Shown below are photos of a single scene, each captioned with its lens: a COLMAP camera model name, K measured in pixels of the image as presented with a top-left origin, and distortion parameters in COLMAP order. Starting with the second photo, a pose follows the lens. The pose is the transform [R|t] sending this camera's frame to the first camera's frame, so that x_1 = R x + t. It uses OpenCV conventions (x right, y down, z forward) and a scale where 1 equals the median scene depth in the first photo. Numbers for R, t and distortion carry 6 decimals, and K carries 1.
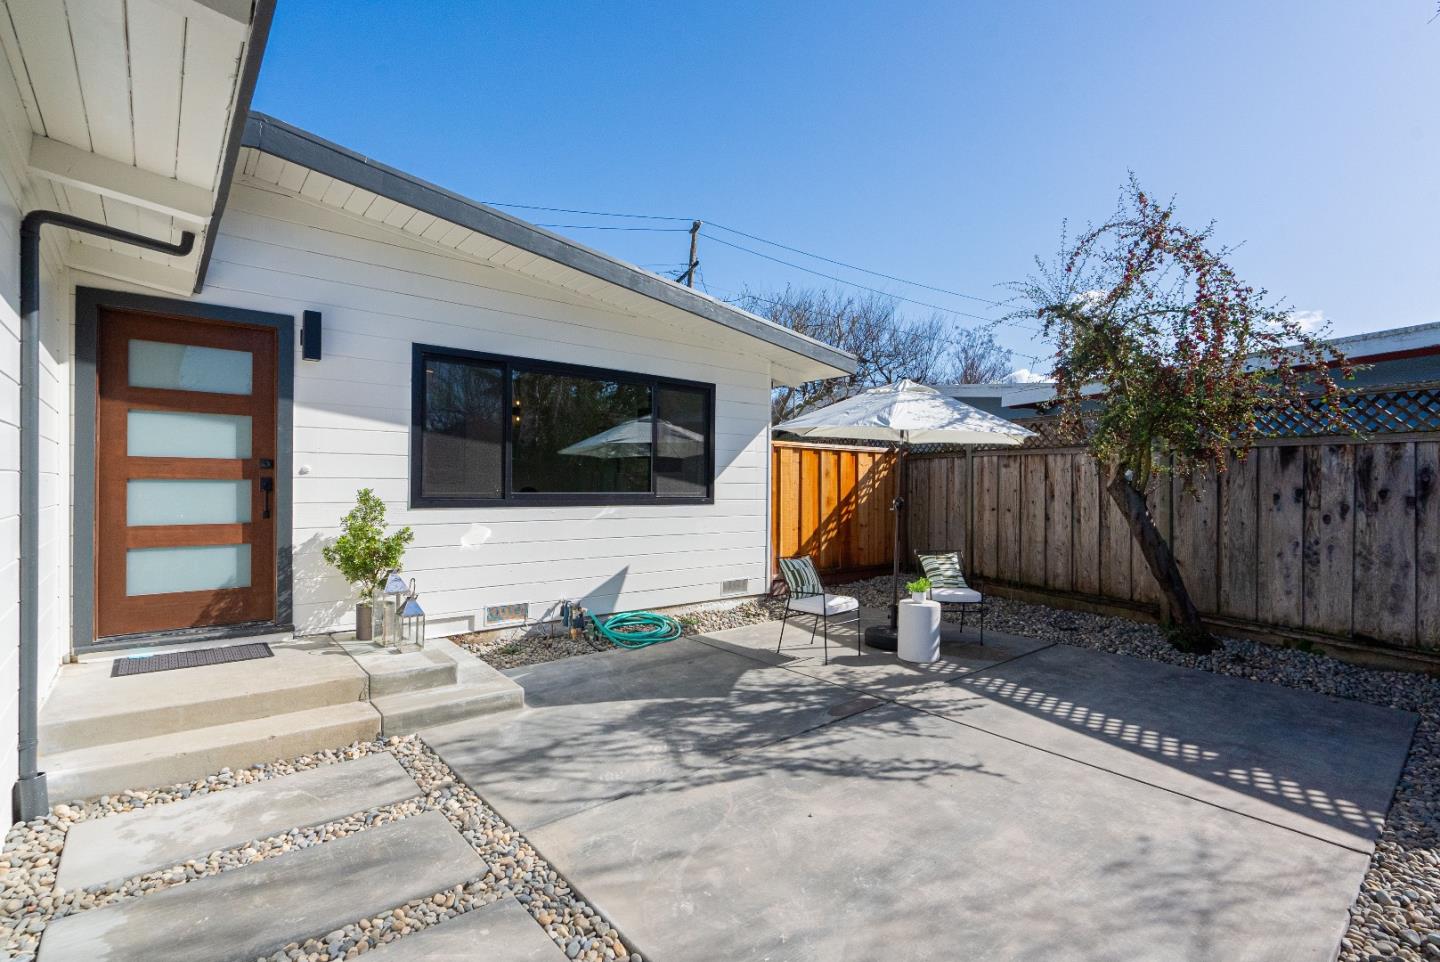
lens RADIAL K [[658.6, 0, 721.2], [0, 658.6, 487.2], [0, 0, 1]] dist [0.001725, 0.000311]
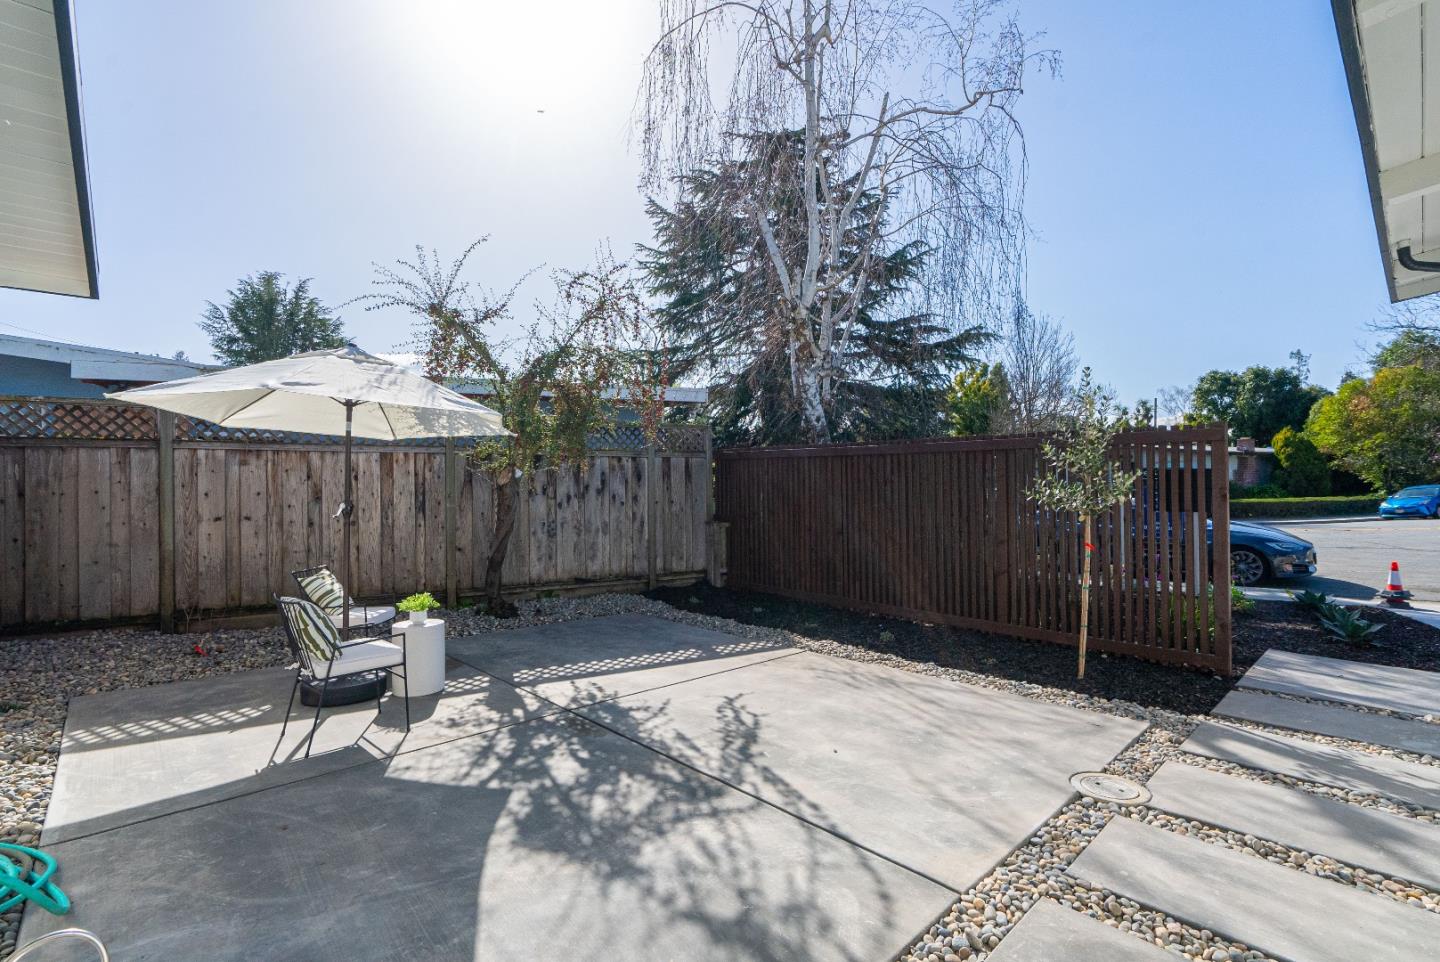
lens RADIAL K [[658.6, 0, 712.9], [0, 658.6, 480.1], [0, 0, 1]] dist [0.001725, 0.000311]
pose [[-0.024853, 0.004998, 0.999679, -0.662984], [0.019486, 0.999800, -0.004514, 0.005209], [-0.999501, 0.019368, -0.024945, 0.782290]]
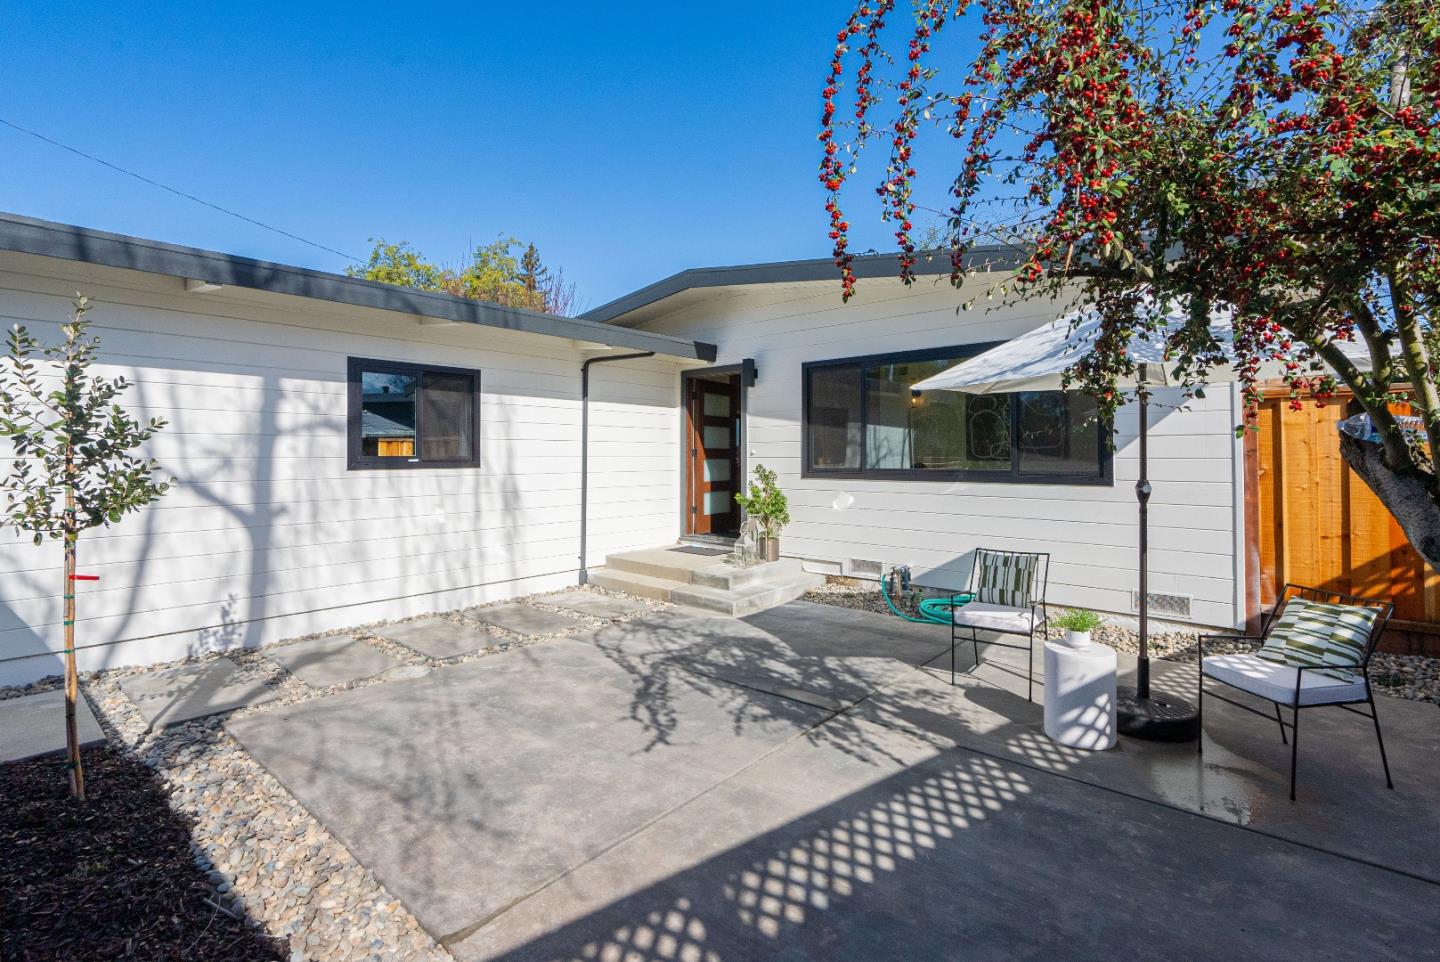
lens RADIAL K [[658.6, 0, 746.6], [0, 658.6, 453.6], [0, 0, 1]] dist [0.001725, 0.000311]
pose [[0.185588, -0.014576, -0.982520, 1.041848], [-0.002202, 0.999881, -0.015250, 0.000804], [0.982625, 0.004993, 0.185534, 0.694283]]
